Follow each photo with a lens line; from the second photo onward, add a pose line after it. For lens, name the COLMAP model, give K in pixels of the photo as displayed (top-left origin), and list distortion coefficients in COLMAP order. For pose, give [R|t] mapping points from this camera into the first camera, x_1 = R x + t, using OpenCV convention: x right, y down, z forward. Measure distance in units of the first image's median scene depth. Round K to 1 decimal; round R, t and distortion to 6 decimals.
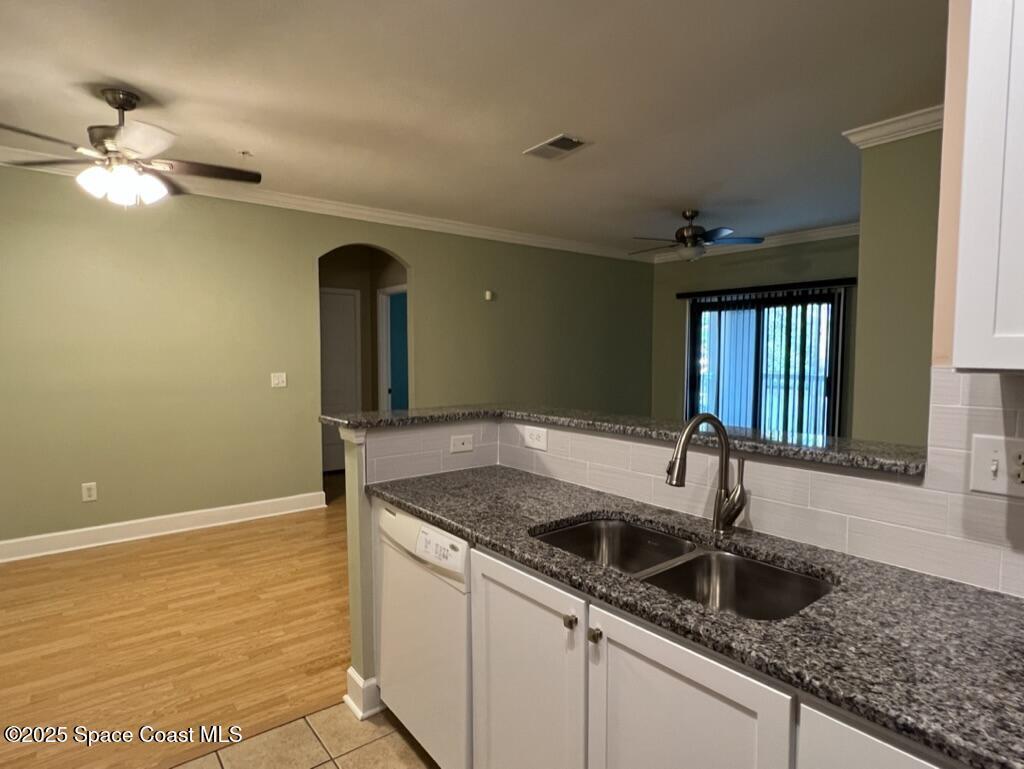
lens RADIAL K [[567.9, 0, 511.7], [0, 567.9, 388.2], [0, 0, 1]] dist [-0.000431, -0.000197]
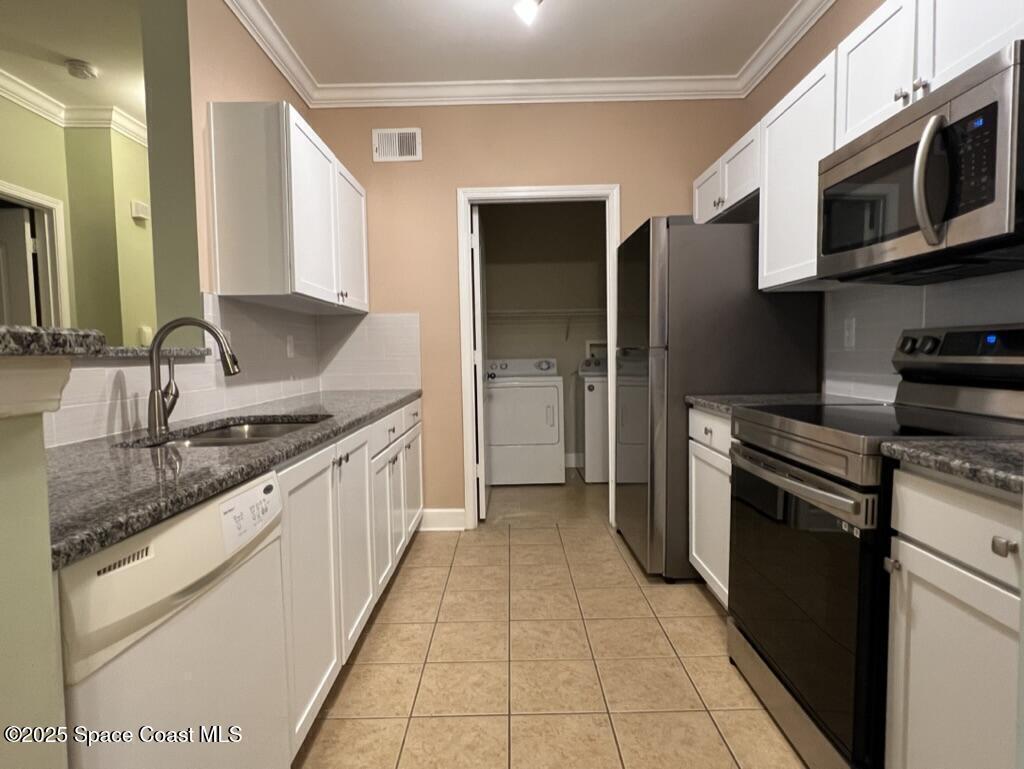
lens RADIAL K [[571.6, 0, 512.1], [0, 571.6, 382.1], [0, 0, 1]] dist [-0.001970, -0.000064]
pose [[-0.784488, -0.020174, 0.619816, -0.799451], [0.054964, 0.993275, 0.101897, 0.082702], [-0.617704, 0.114004, -0.778104, 1.350206]]
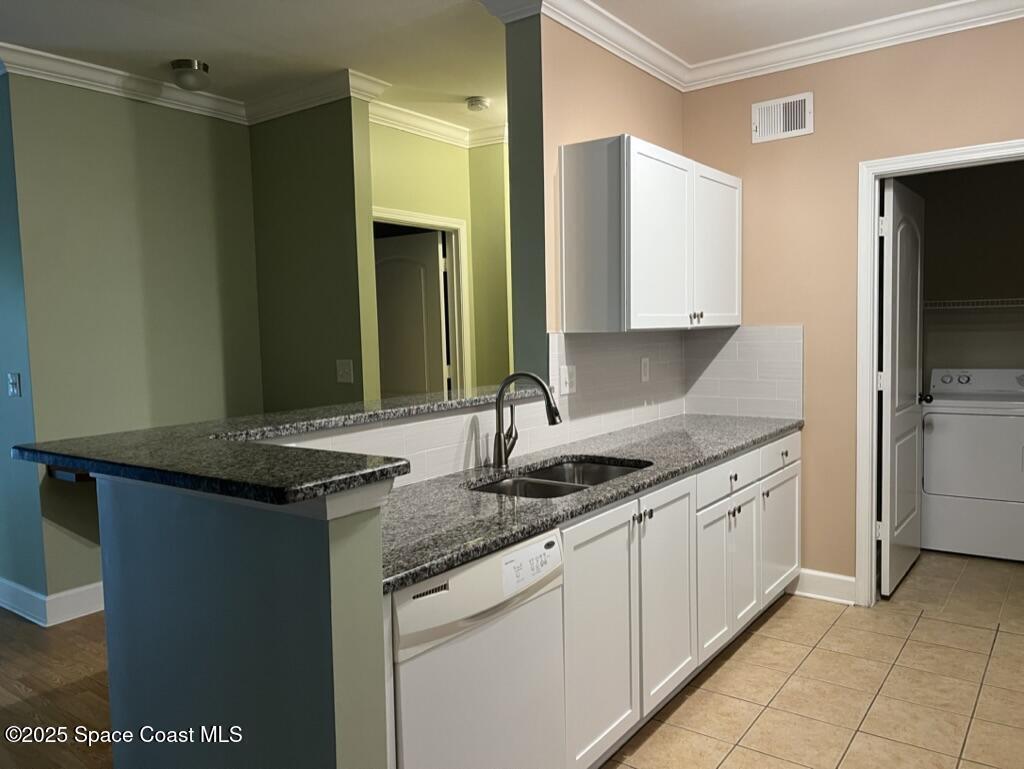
lens RADIAL K [[767.3, 0, 513.5], [0, 767.3, 380.4], [0, 0, 1]] dist [0.083861, -0.104857]
pose [[-0.260154, -0.062670, 0.963531, -1.214323], [0.084498, 0.992585, 0.087374, -0.082928], [-0.961863, 0.104148, -0.252930, 1.315023]]
